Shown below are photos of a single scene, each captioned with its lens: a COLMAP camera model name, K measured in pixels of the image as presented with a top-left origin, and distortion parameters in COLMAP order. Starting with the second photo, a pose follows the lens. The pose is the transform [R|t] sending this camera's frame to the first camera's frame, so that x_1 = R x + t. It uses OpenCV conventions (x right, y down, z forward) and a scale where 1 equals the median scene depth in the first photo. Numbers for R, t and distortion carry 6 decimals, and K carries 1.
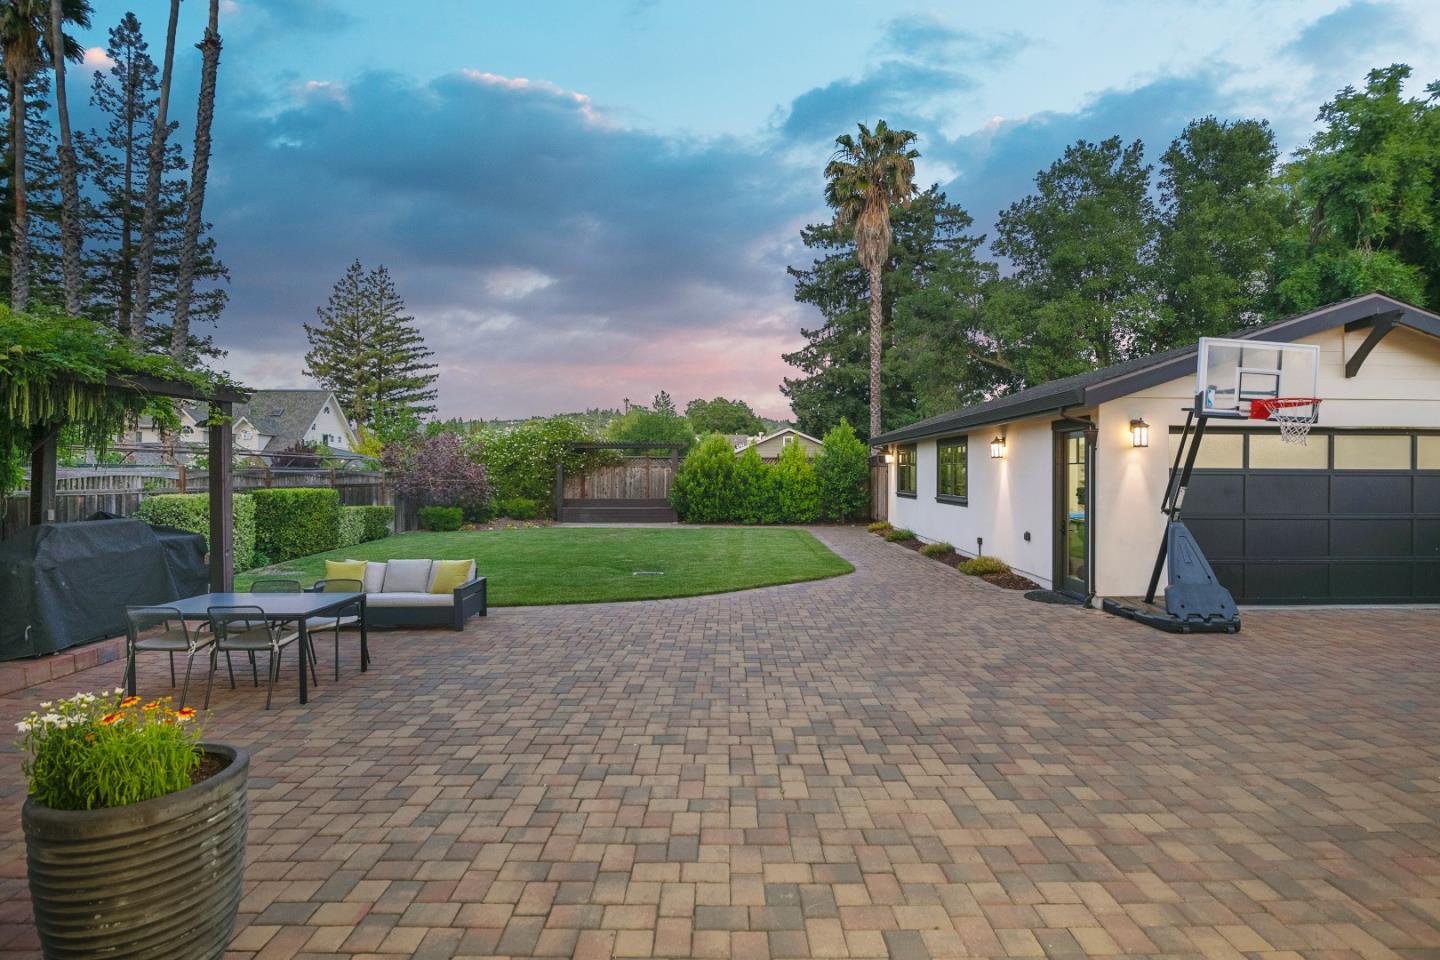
lens RADIAL K [[652.7, 0, 722.0], [0, 652.7, 460.7], [0, 0, 1]] dist [0.017086, -0.009679]
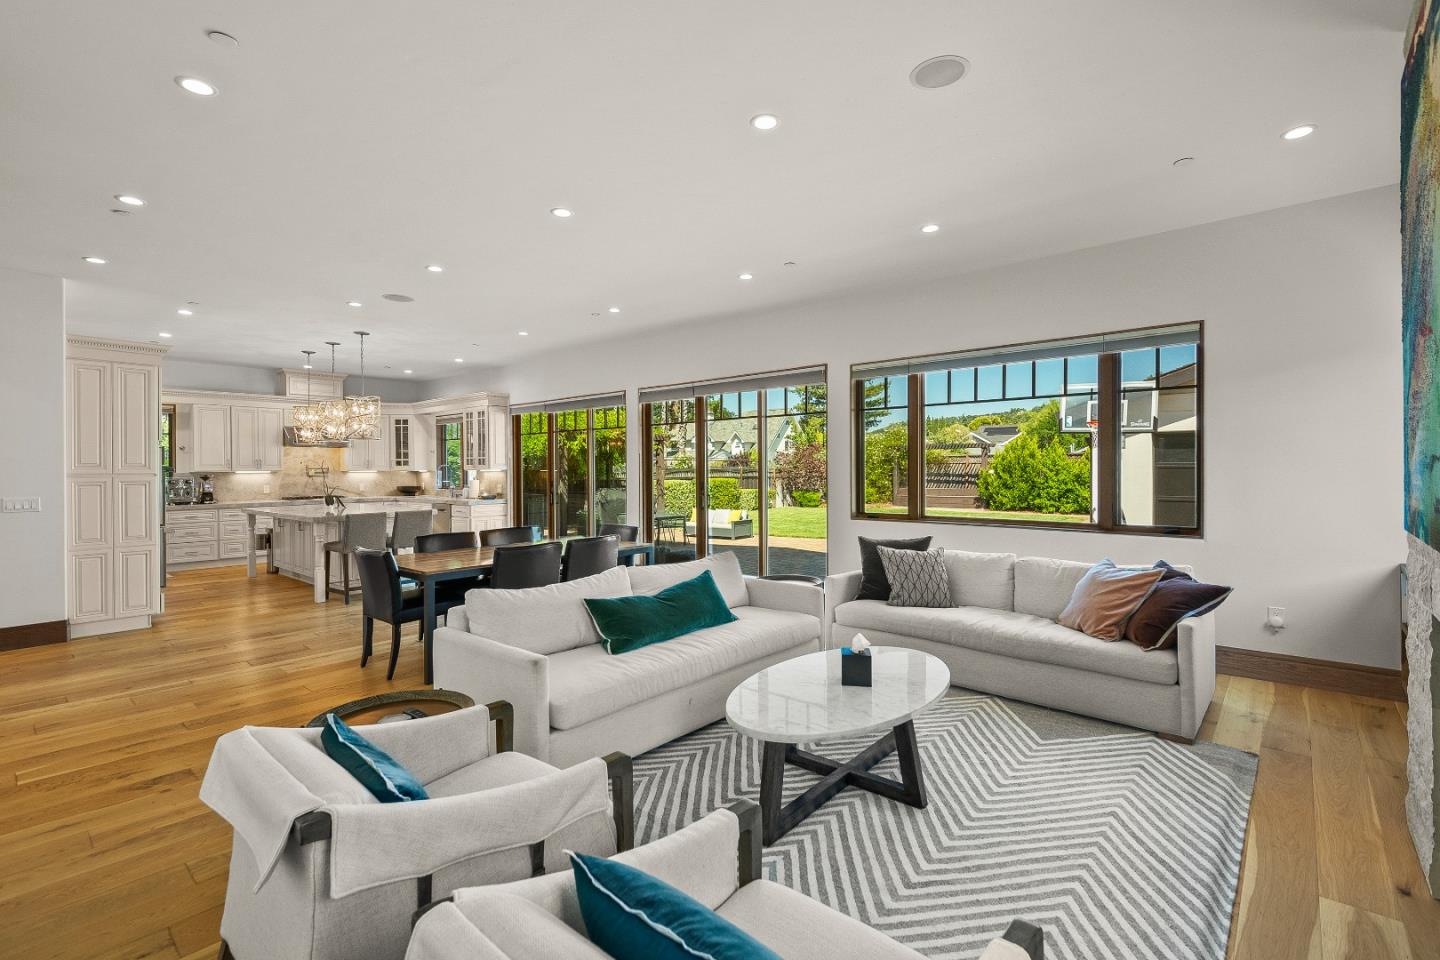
lens RADIAL K [[652.7, 0, 726.1], [0, 652.7, 468.9], [0, 0, 1]] dist [0.017086, -0.009679]
pose [[0.769108, -0.005814, -0.639092, 0.973107], [0.017700, 0.999769, 0.012207, -0.009102], [0.638873, -0.020700, 0.769033, -0.690978]]
